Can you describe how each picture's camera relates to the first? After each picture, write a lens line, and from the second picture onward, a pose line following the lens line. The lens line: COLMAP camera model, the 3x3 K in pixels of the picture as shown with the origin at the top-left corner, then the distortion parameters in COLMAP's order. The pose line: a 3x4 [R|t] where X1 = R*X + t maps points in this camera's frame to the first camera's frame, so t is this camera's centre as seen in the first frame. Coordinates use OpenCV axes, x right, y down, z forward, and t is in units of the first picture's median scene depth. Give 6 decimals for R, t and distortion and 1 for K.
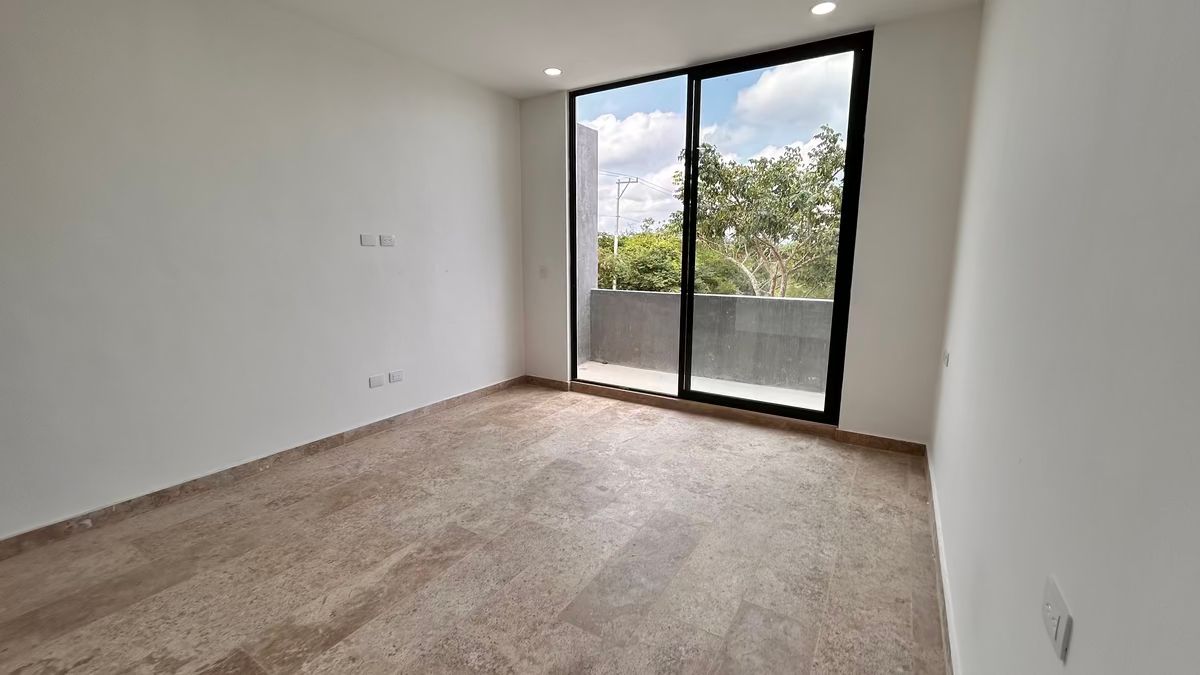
lens RADIAL K [[483.9, 0, 598.3], [0, 483.9, 336.7], [0, 0, 1]] dist [-0.000423, 0.000000]
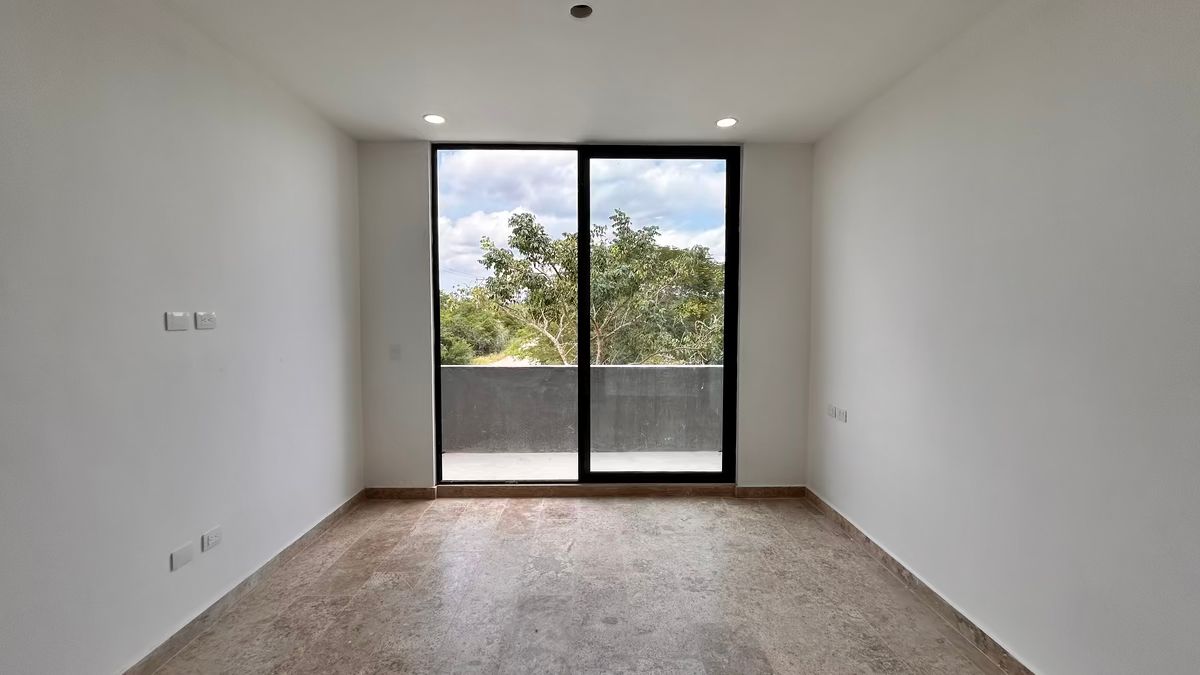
lens RADIAL K [[484.7, 0, 598.4], [0, 484.7, 336.5], [0, 0, 1]] dist [-0.008322, 0.008165]
pose [[0.840649, -0.029291, 0.540787, -0.330412], [0.093271, 0.991447, -0.091289, -0.069807], [-0.533488, 0.127182, 0.836191, 0.195116]]
